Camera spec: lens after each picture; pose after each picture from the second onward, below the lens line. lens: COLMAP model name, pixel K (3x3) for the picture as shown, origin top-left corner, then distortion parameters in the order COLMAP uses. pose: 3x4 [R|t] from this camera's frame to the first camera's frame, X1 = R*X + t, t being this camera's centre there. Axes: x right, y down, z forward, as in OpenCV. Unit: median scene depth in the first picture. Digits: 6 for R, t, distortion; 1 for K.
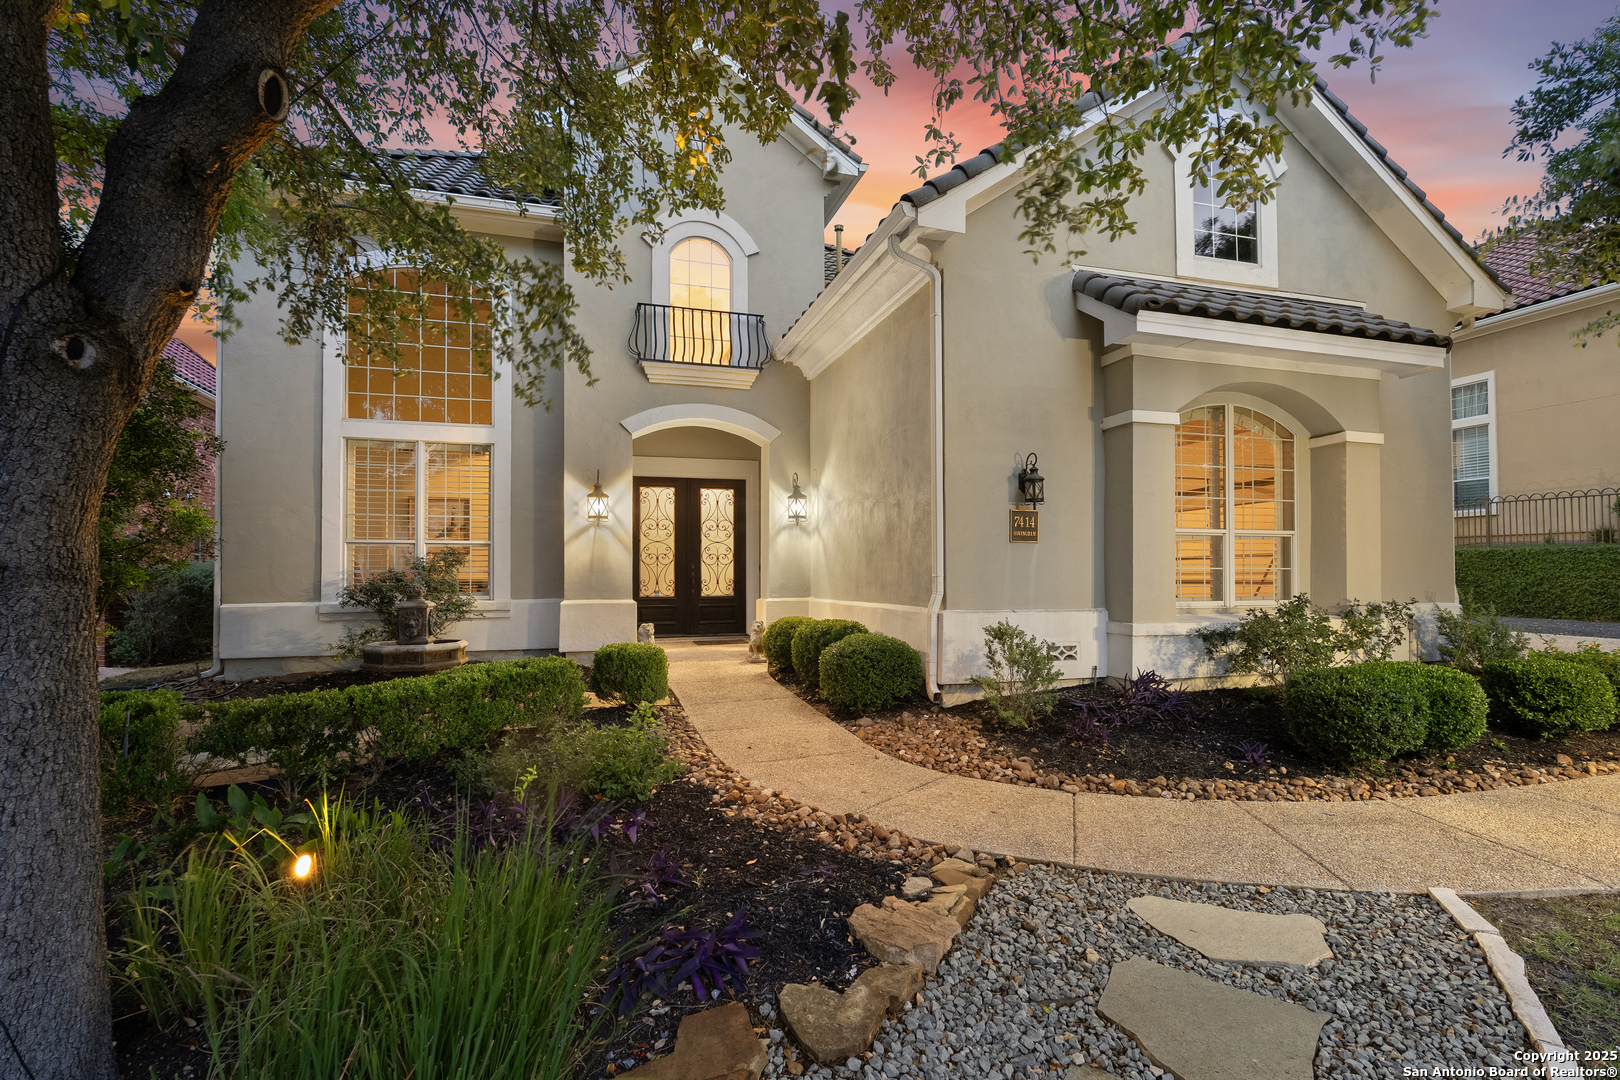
lens RADIAL K [[761.4, 0, 810.7], [0, 761.4, 560.0], [0, 0, 1]] dist [-0.000429, 0.000229]
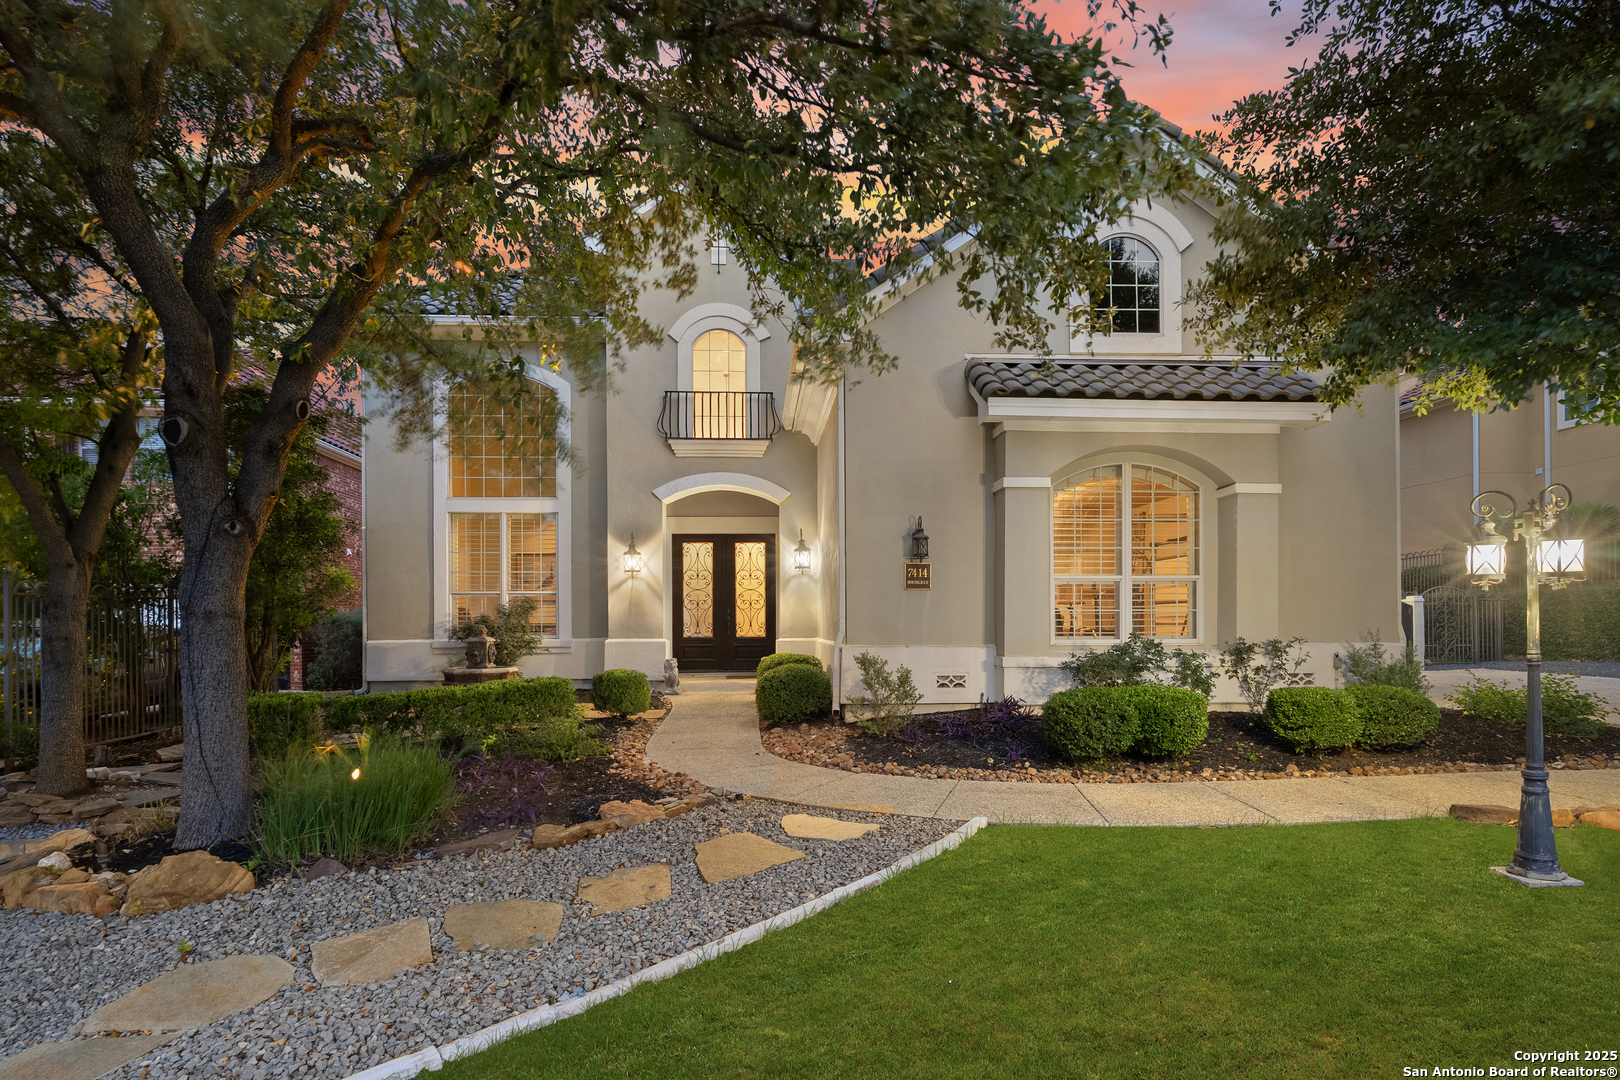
lens RADIAL K [[855.1, 0, 809.4], [0, 855.1, 617.7], [0, 0, 1]] dist [-0.000404, -0.000340]
pose [[0.972437, -0.002895, -0.233147, 0.394190], [0.006641, 0.999861, 0.015284, -0.000387], [0.233070, -0.016411, 0.972321, -0.334373]]
